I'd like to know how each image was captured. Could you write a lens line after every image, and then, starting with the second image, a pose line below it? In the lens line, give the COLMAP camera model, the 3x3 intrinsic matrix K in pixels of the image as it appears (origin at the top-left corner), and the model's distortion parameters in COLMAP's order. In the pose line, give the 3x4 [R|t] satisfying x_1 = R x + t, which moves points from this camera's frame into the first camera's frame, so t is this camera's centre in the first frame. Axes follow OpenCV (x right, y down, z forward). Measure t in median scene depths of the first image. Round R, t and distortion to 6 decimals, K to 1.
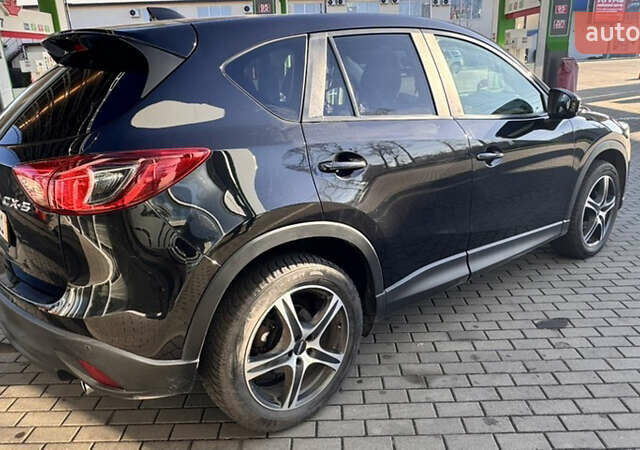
lens RADIAL K [[508.3, 0, 320.1], [0, 508.3, 223.7], [0, 0, 1]] dist [-0.010141, 0.015929]
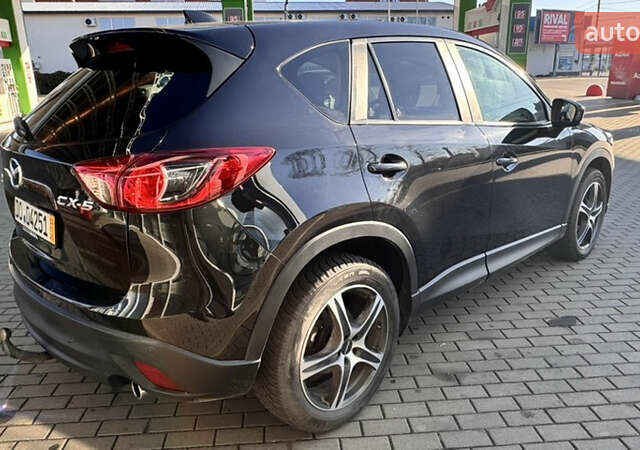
lens RADIAL K [[508.3, 0, 319.2], [0, 508.3, 222.2], [0, 0, 1]] dist [-0.010141, 0.015929]
pose [[0.996530, -0.006629, 0.082964, -0.167343], [0.008944, 0.999580, -0.027554, 0.022332], [-0.082747, 0.028200, 0.996172, -0.006270]]
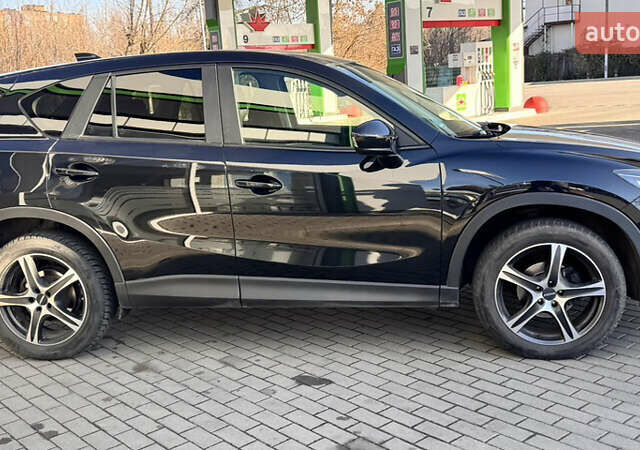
lens RADIAL K [[777.3, 0, 322.8], [0, 777.3, 220.6], [0, 0, 1]] dist [0.115031, 0.000000]
pose [[0.666998, 0.133842, -0.732940, 1.895467], [-0.193548, 0.981086, 0.003022, -0.111662], [0.719481, 0.139843, 0.680287, 0.064468]]
